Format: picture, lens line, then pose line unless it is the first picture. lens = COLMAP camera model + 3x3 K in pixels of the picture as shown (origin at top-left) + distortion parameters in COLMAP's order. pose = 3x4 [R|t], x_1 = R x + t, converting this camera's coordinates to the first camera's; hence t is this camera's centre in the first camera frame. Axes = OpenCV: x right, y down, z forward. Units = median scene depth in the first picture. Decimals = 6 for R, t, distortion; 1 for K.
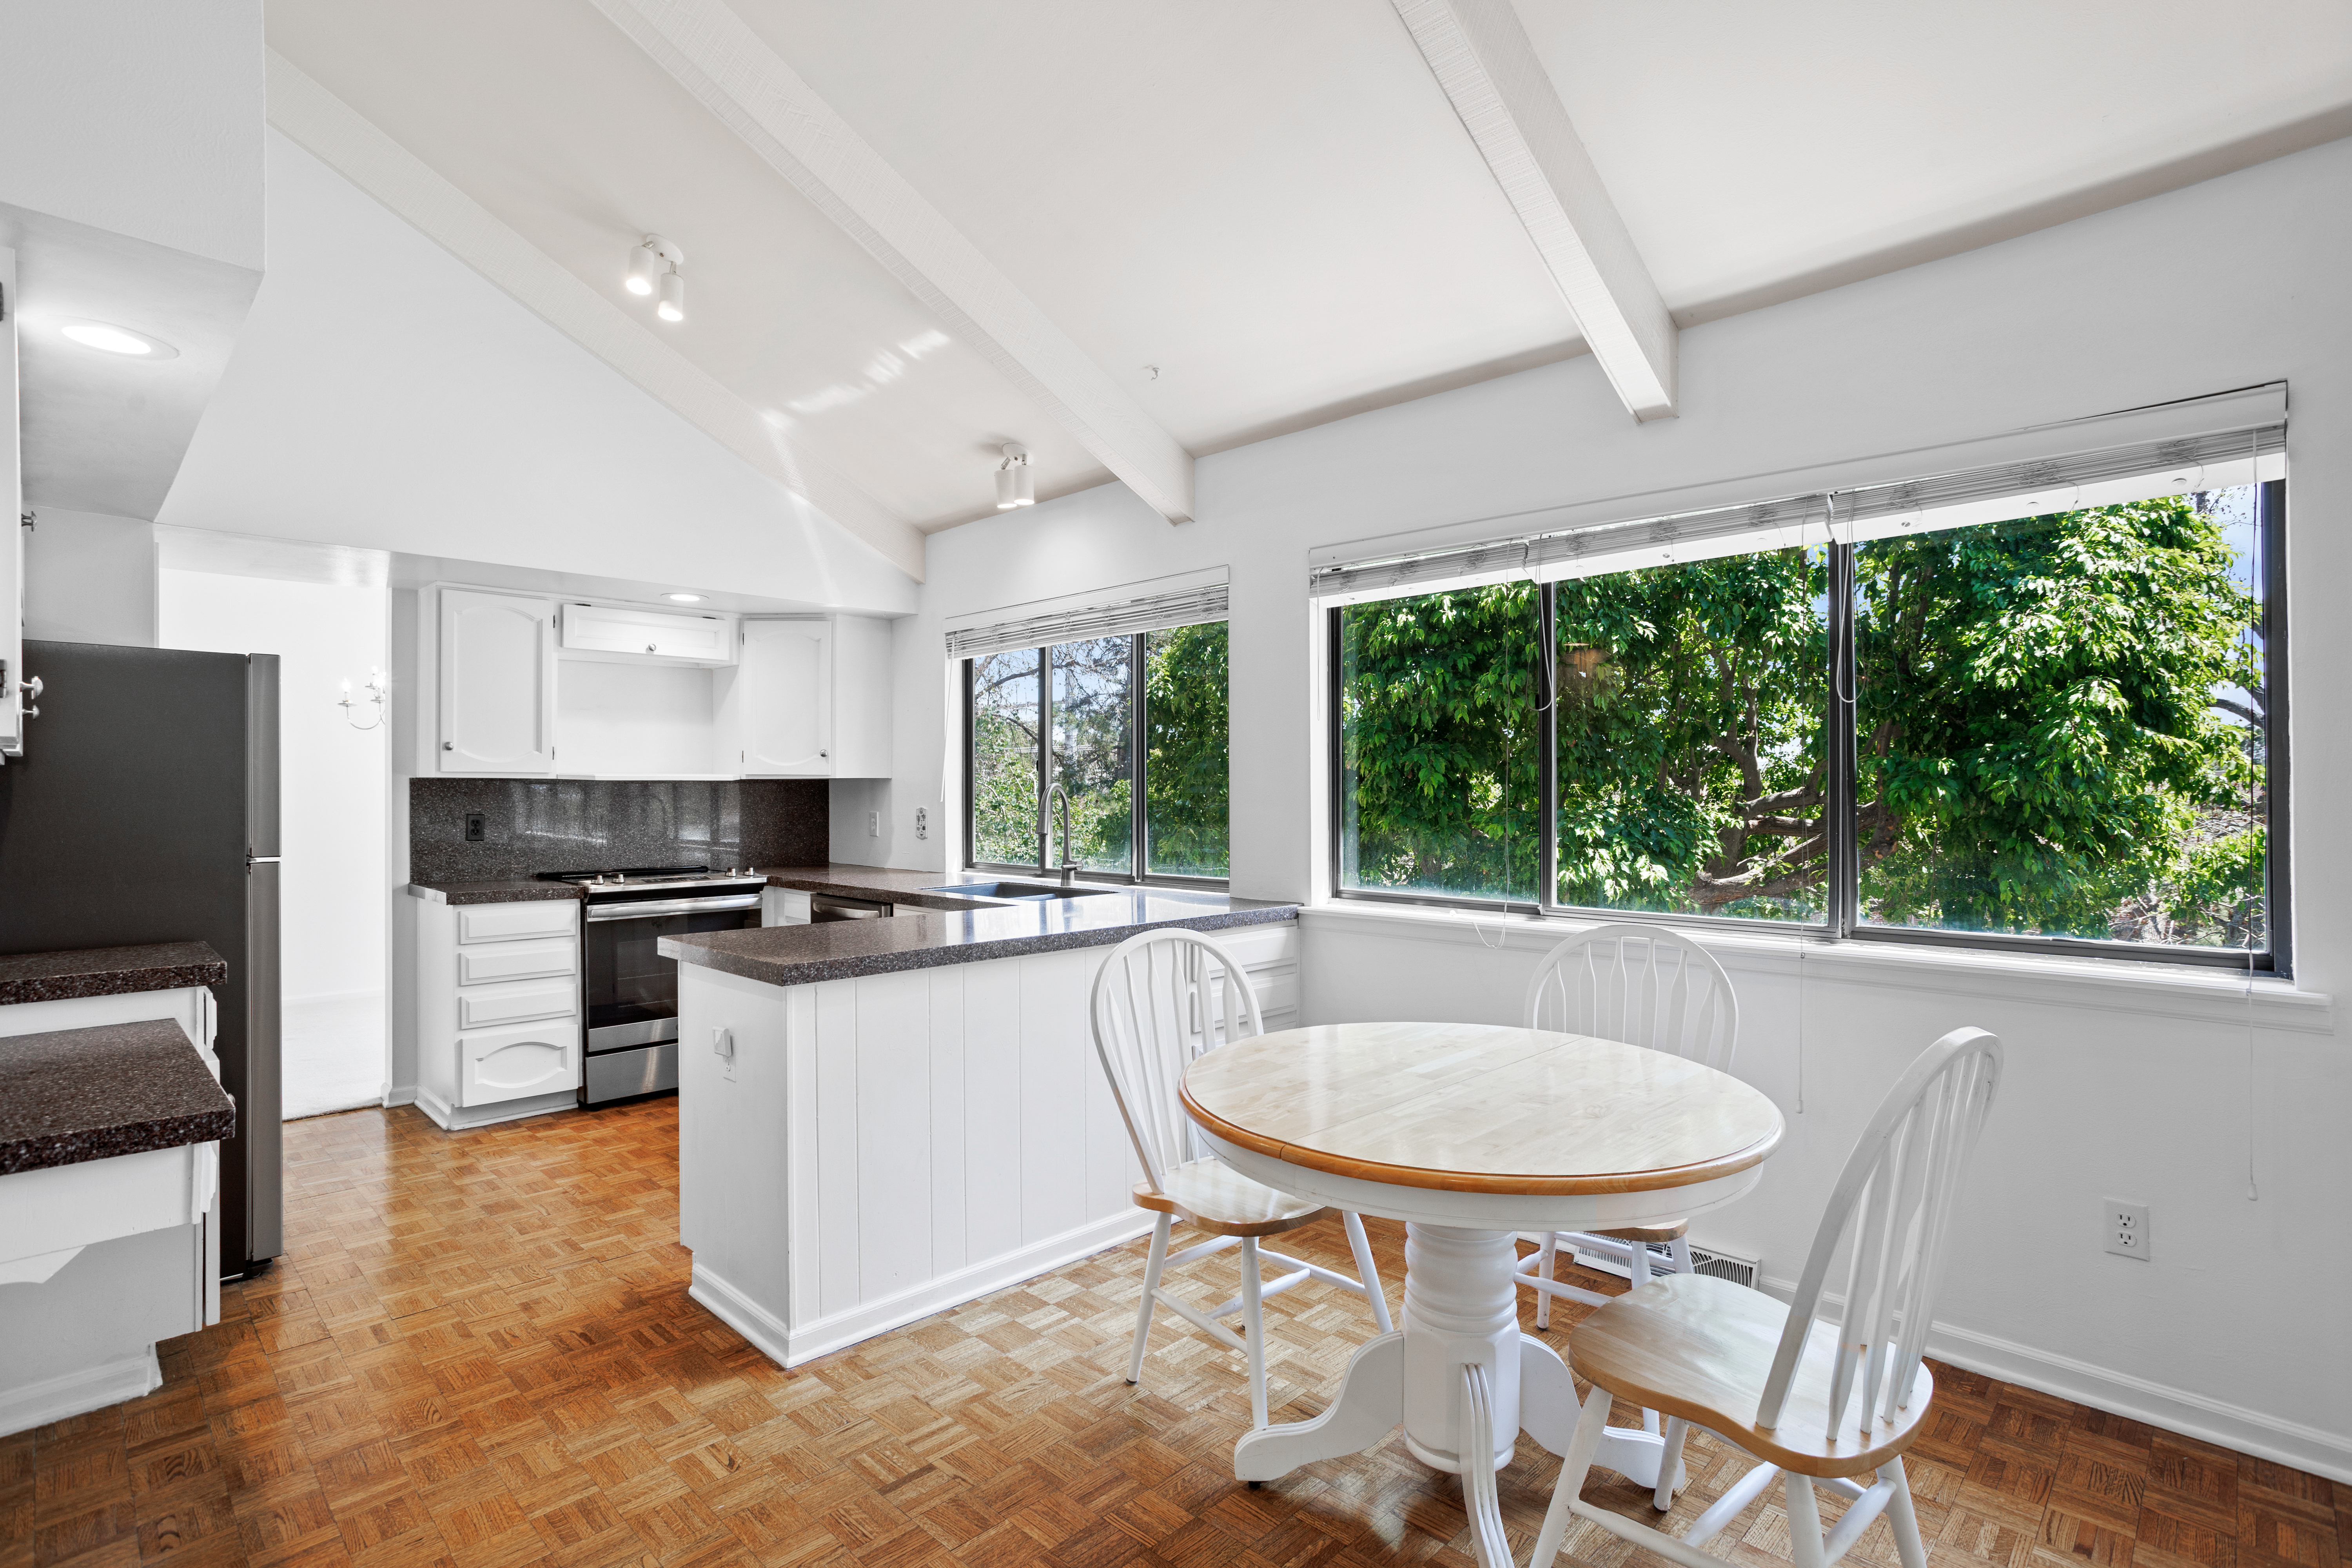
lens RADIAL K [[1140.8, 0, 1178.7], [0, 1140.8, 771.7], [0, 0, 1]] dist [-0.043116, 0.031429]
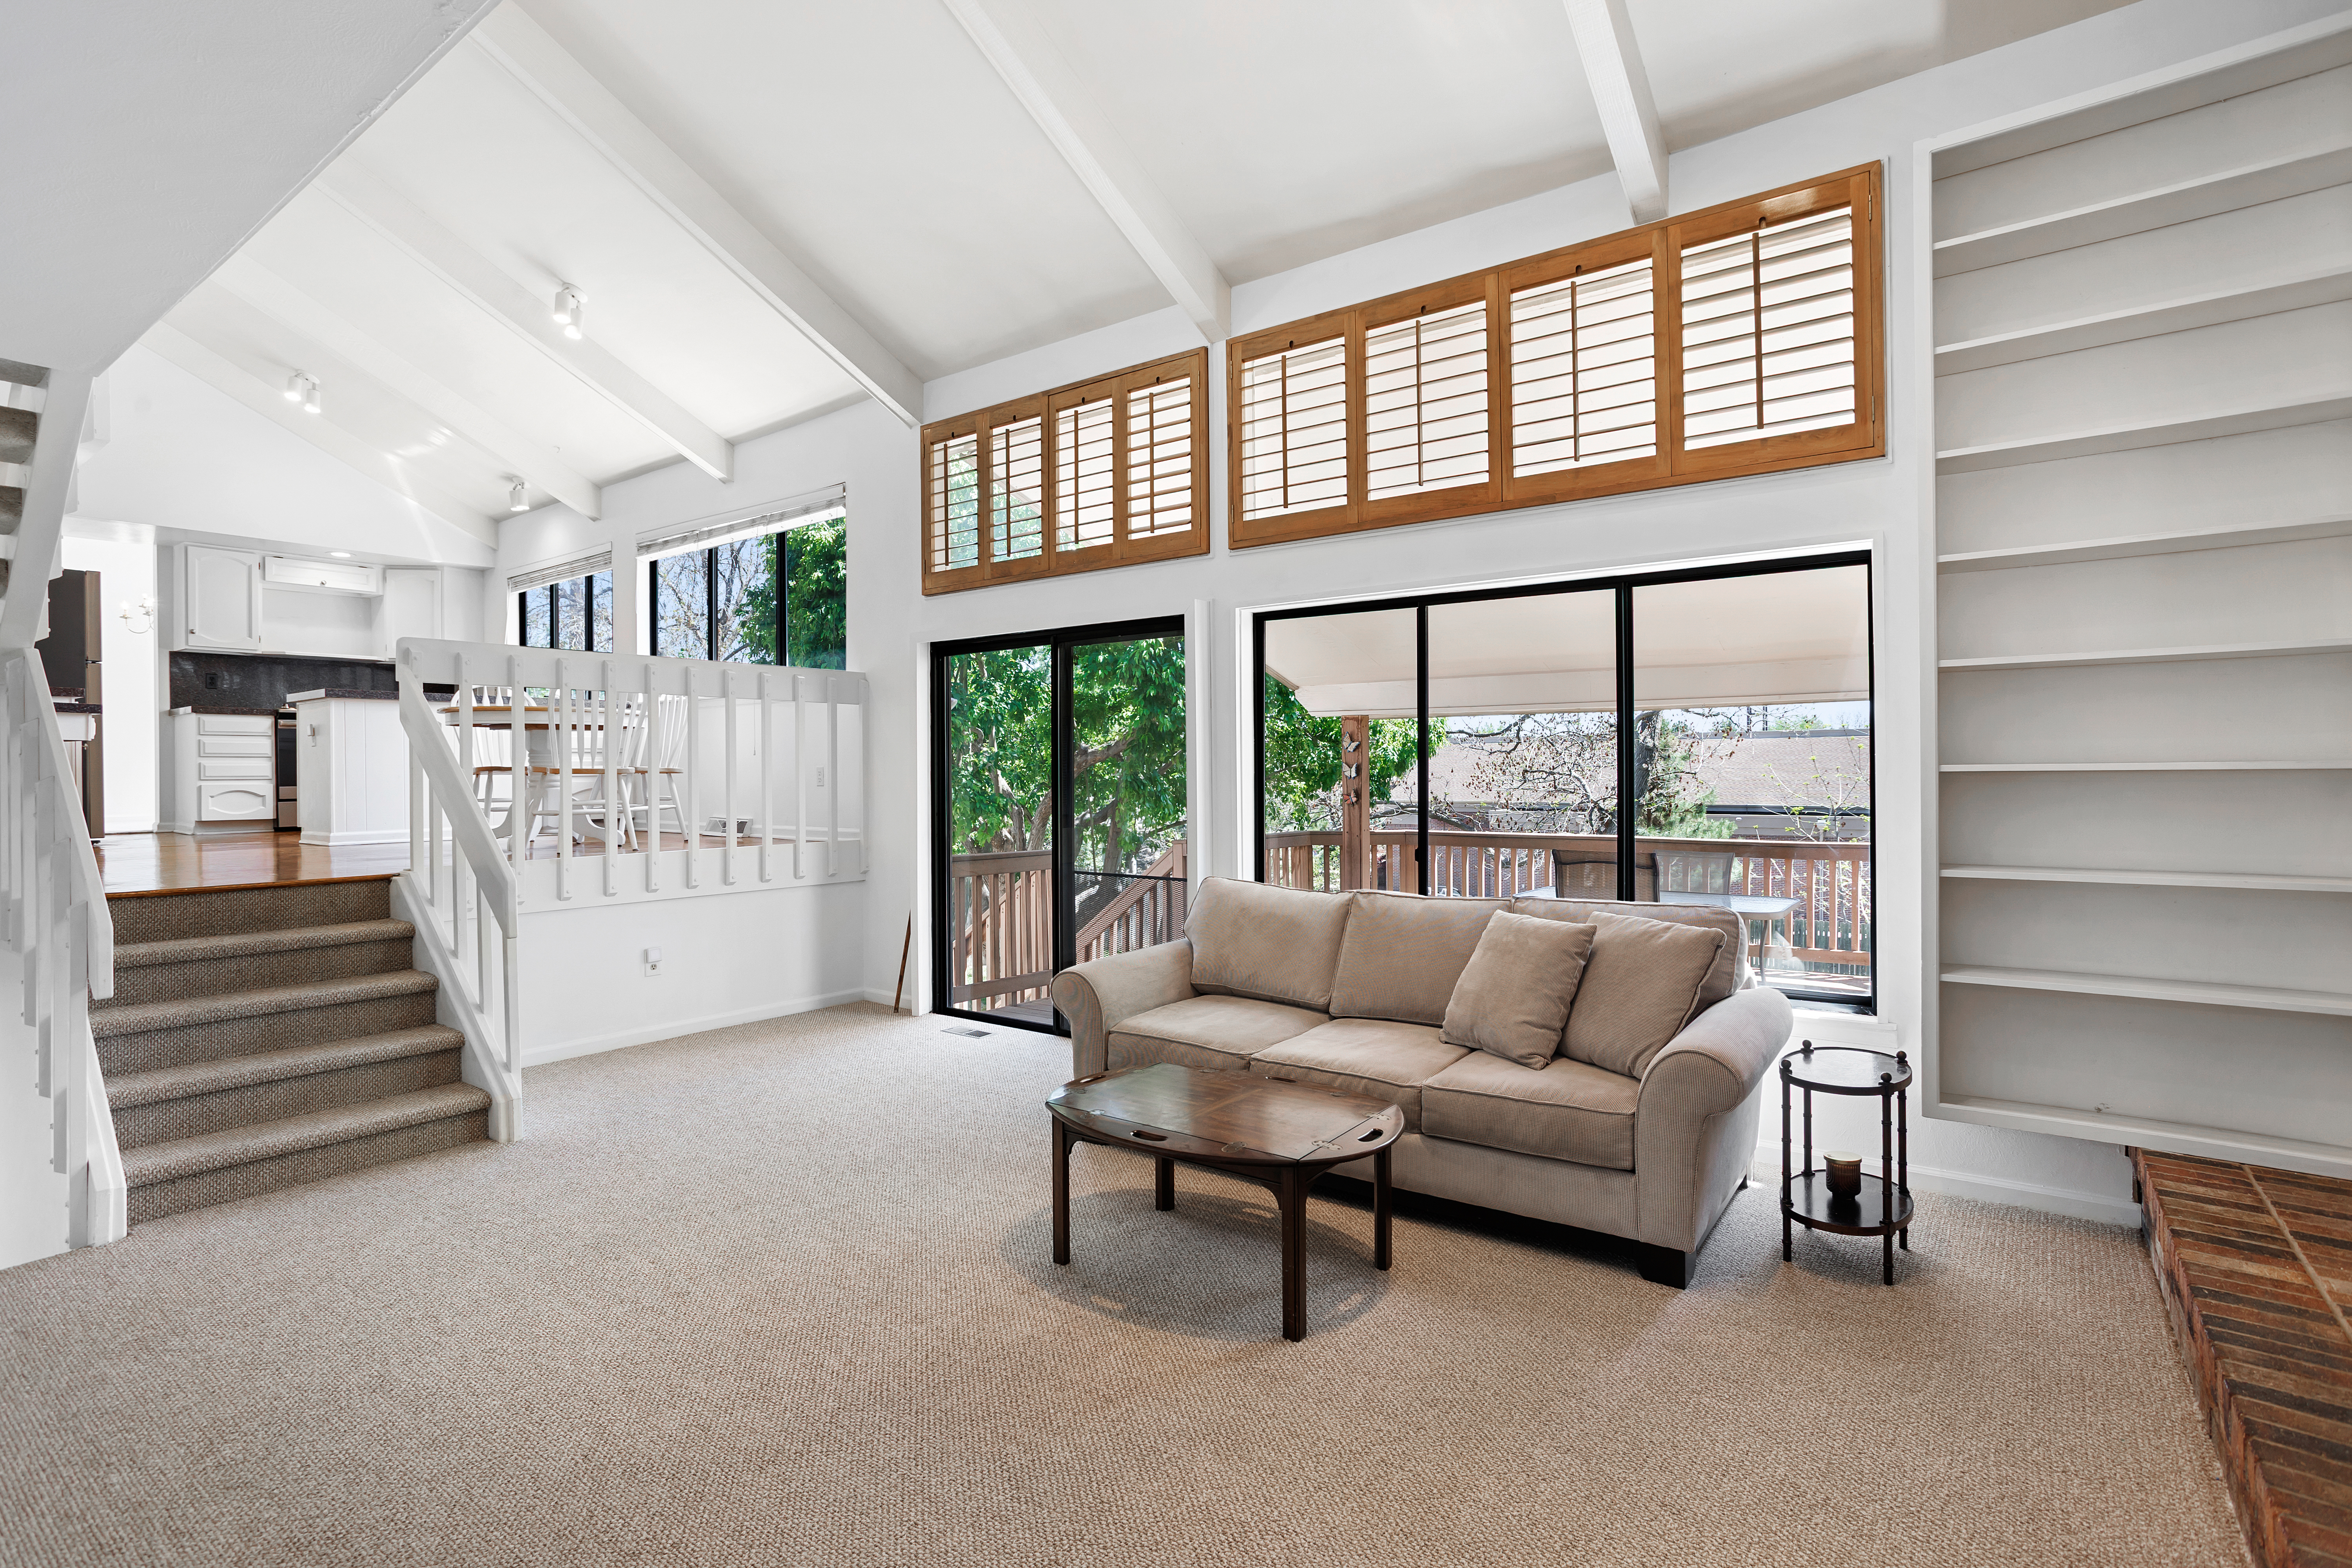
lens RADIAL K [[1140.8, 0, 1178.7], [0, 1140.8, 771.7], [0, 0, 1]] dist [-0.043116, 0.031429]
pose [[0.991829, -0.001902, 0.127563, 0.702477], [0.000936, 0.999970, 0.007625, 0.191033], [-0.127574, -0.007444, 0.991801, -1.011958]]
